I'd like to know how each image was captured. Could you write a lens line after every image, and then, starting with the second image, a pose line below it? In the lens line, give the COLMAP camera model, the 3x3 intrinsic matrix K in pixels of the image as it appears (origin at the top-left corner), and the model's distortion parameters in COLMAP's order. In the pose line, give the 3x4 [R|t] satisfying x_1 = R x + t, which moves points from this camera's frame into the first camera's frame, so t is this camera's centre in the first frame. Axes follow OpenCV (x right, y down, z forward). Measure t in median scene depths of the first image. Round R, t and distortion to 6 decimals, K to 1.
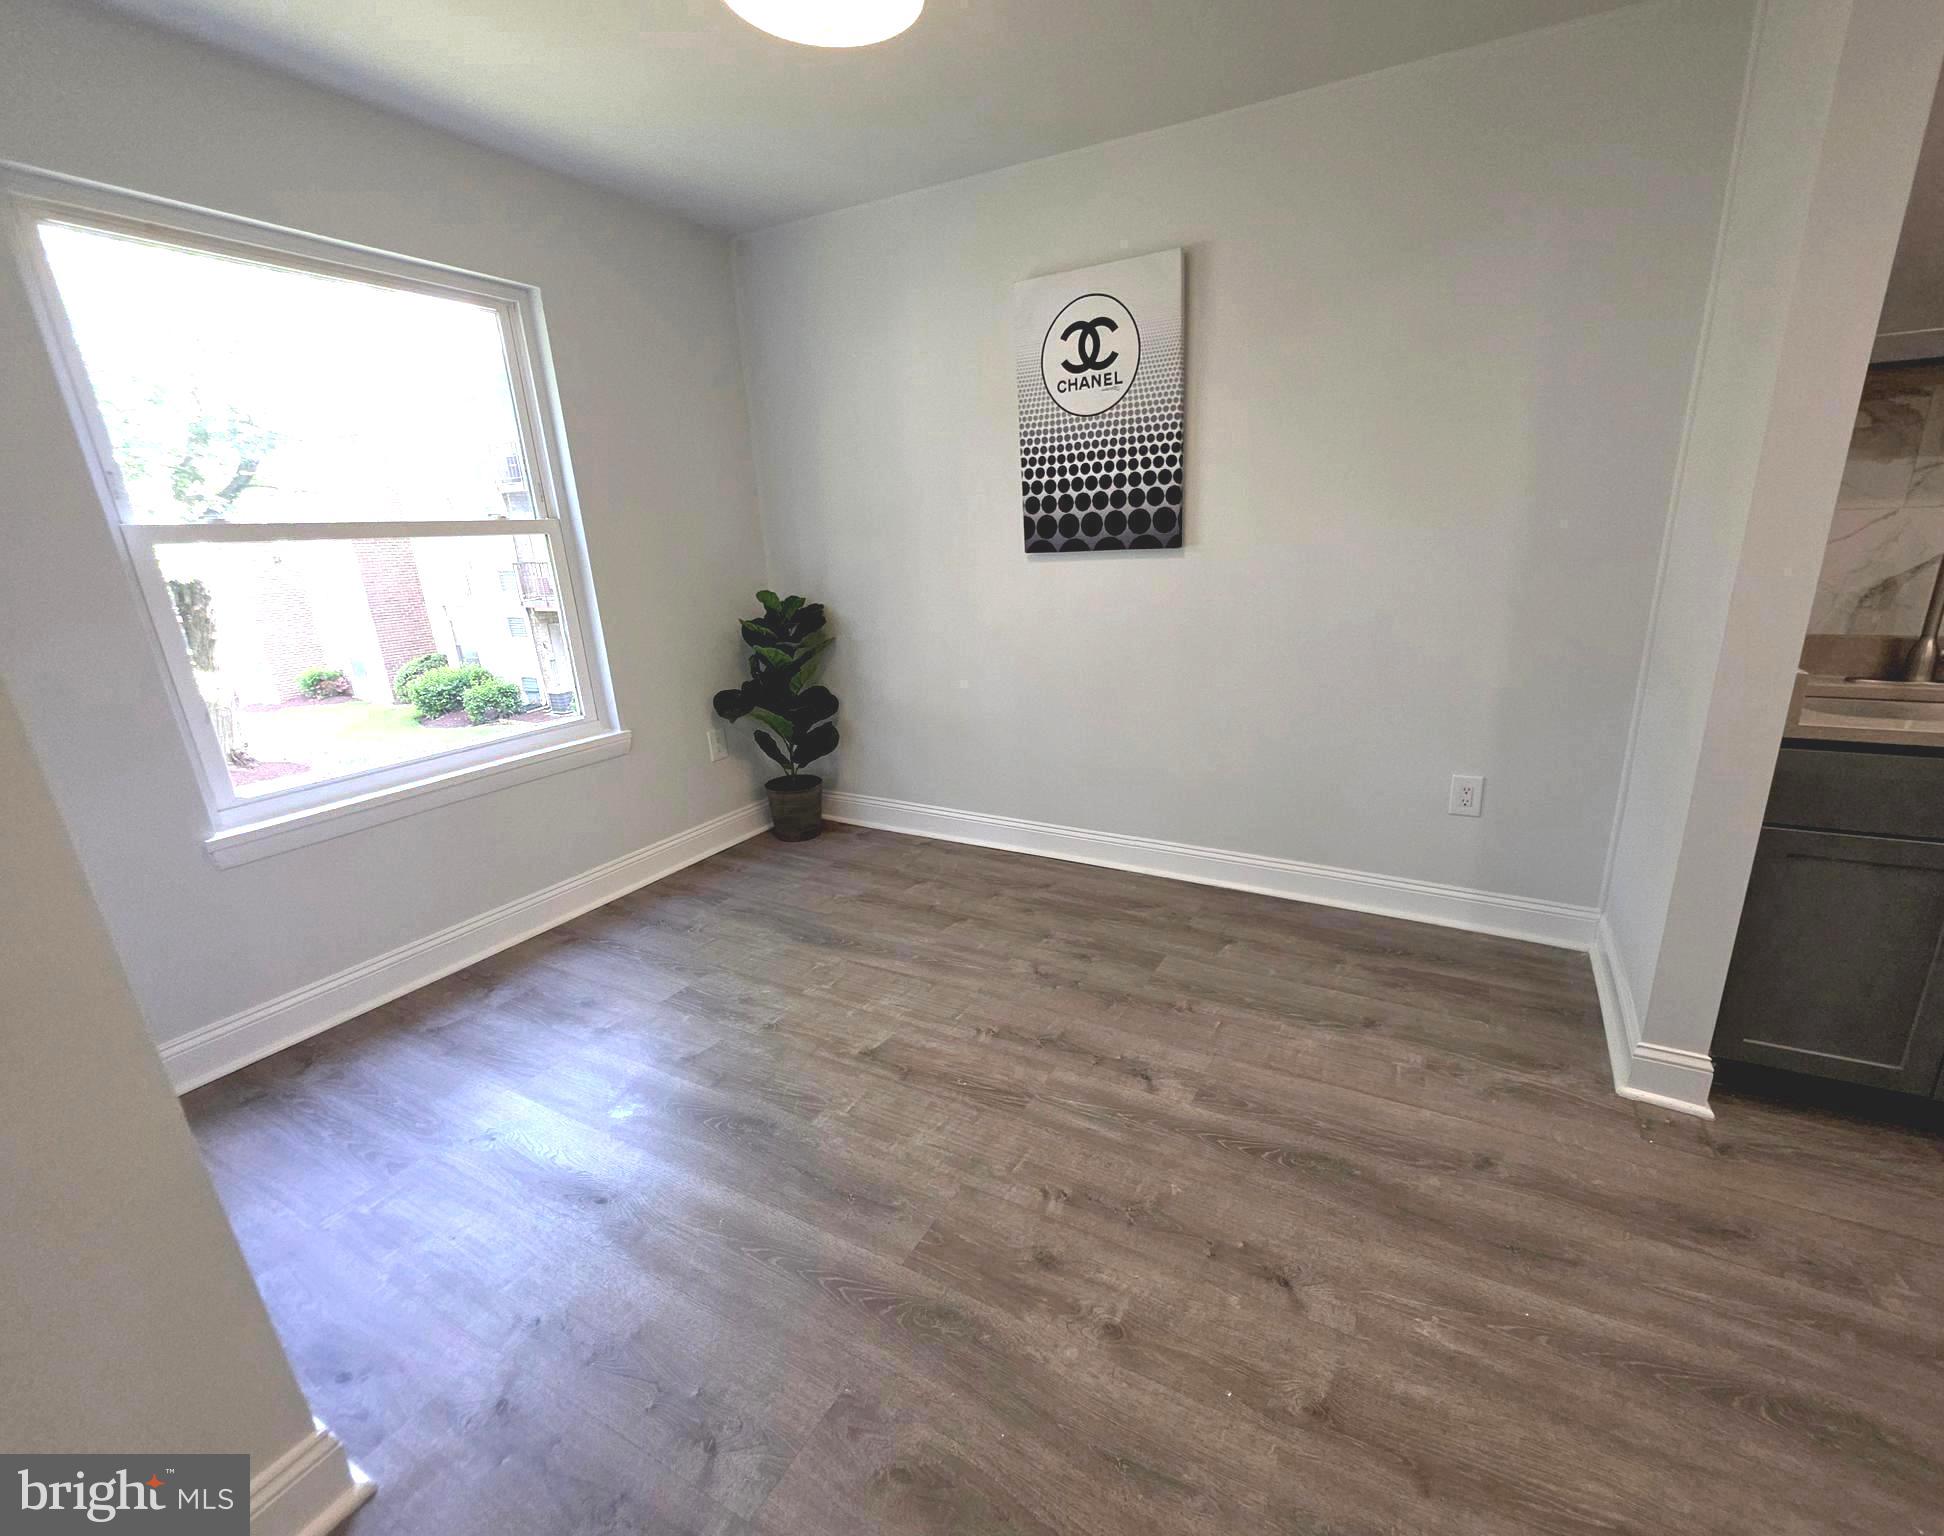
lens RADIAL K [[828.4, 0, 1033.4], [0, 828.4, 774.8], [0, 0, 1]] dist [0.003160, -0.000879]
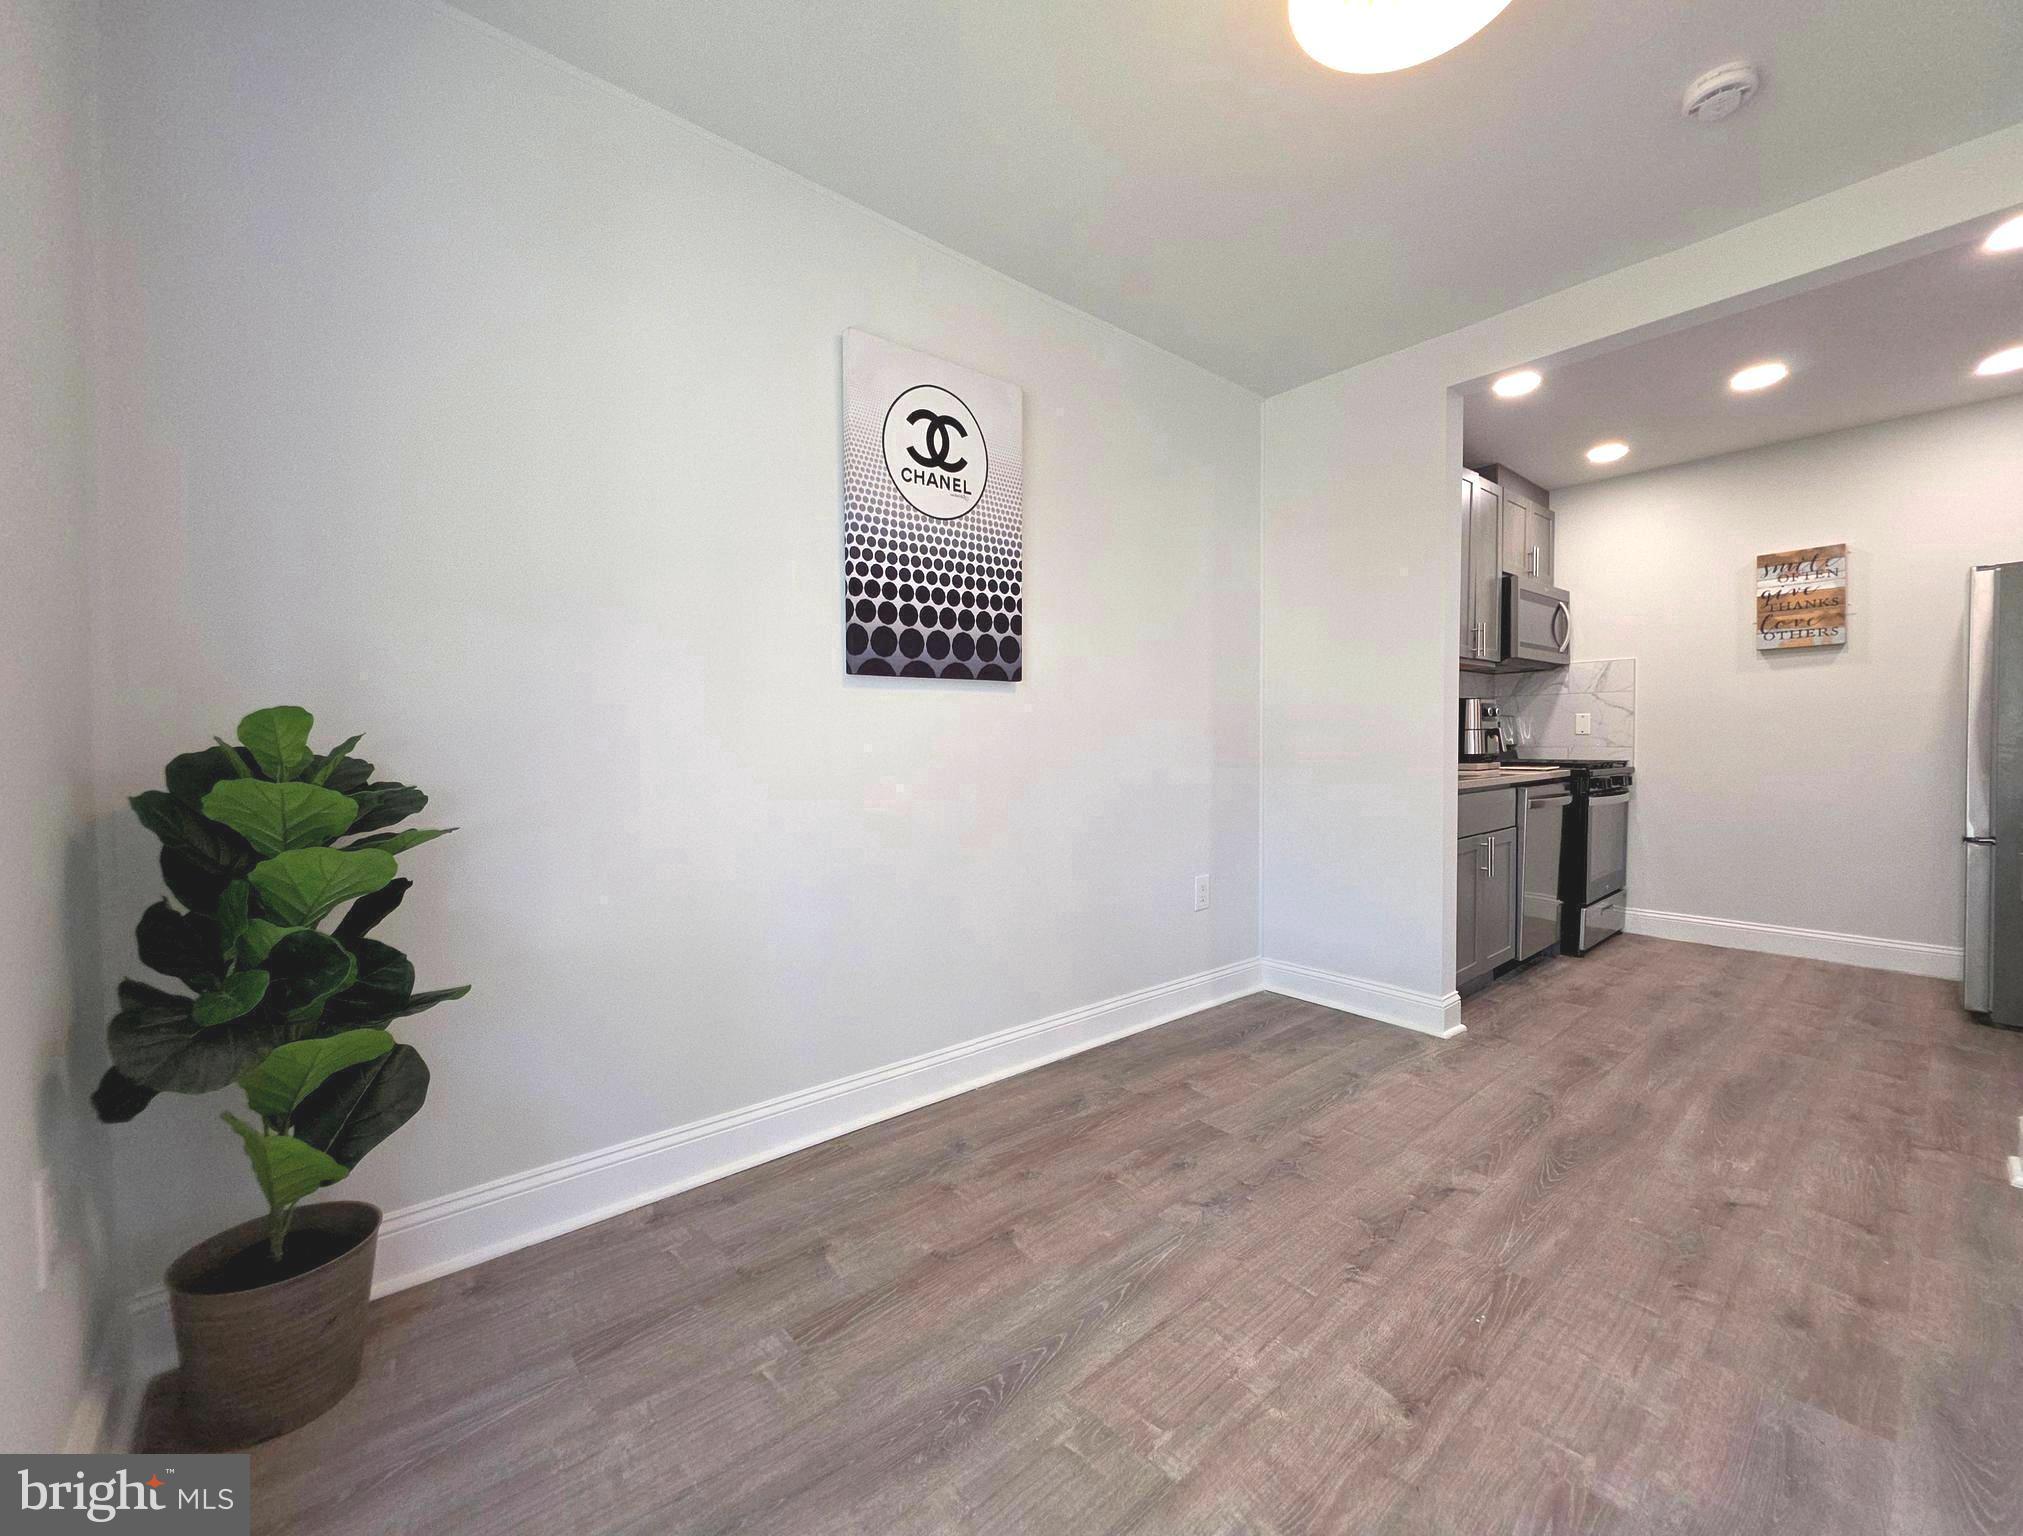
lens RADIAL K [[819.3, 0, 1022.7], [0, 819.3, 765.7], [0, 0, 1]] dist [0.002236, 0.000135]
pose [[0.368128, 0.006678, 0.929751, -0.669766], [0.261722, 0.958795, -0.110514, -0.086206], [-0.892179, 0.284019, 0.351212, 0.719586]]
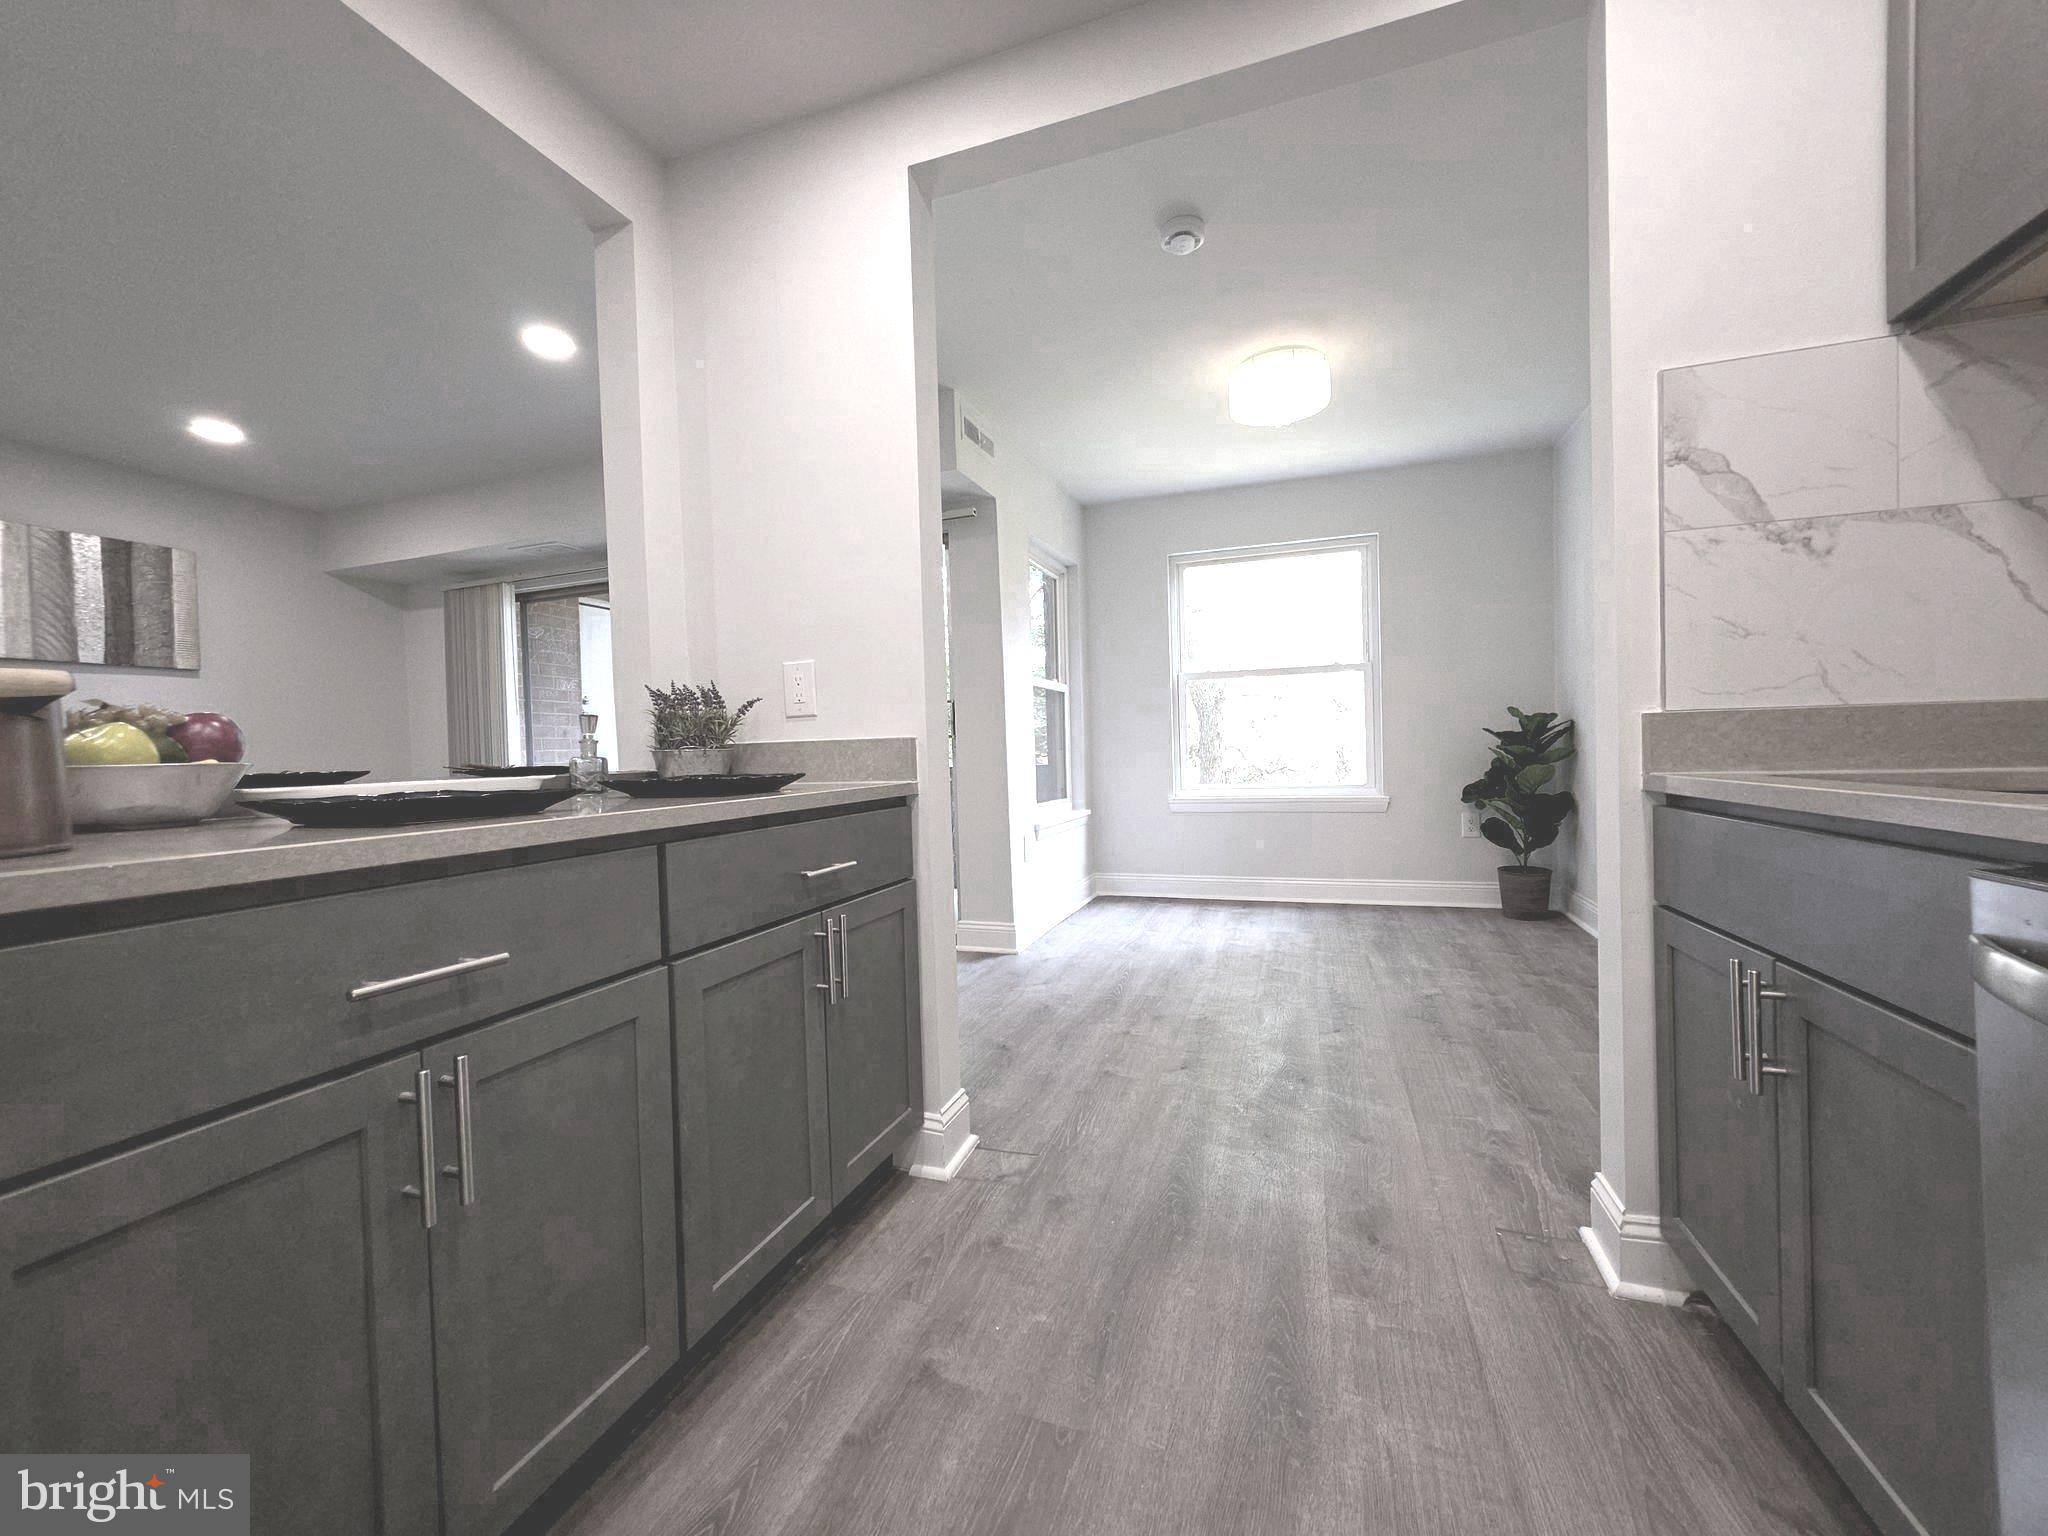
lens RADIAL K [[824.1, 0, 1015.6], [0, 824.1, 763.7], [0, 0, 1]] dist [0.000887, 0.000124]
pose [[0.132842, 0.049658, -0.989893, 1.000602], [-0.262345, 0.964884, 0.013197, 0.051905], [0.955787, 0.257940, 0.141204, 0.160673]]
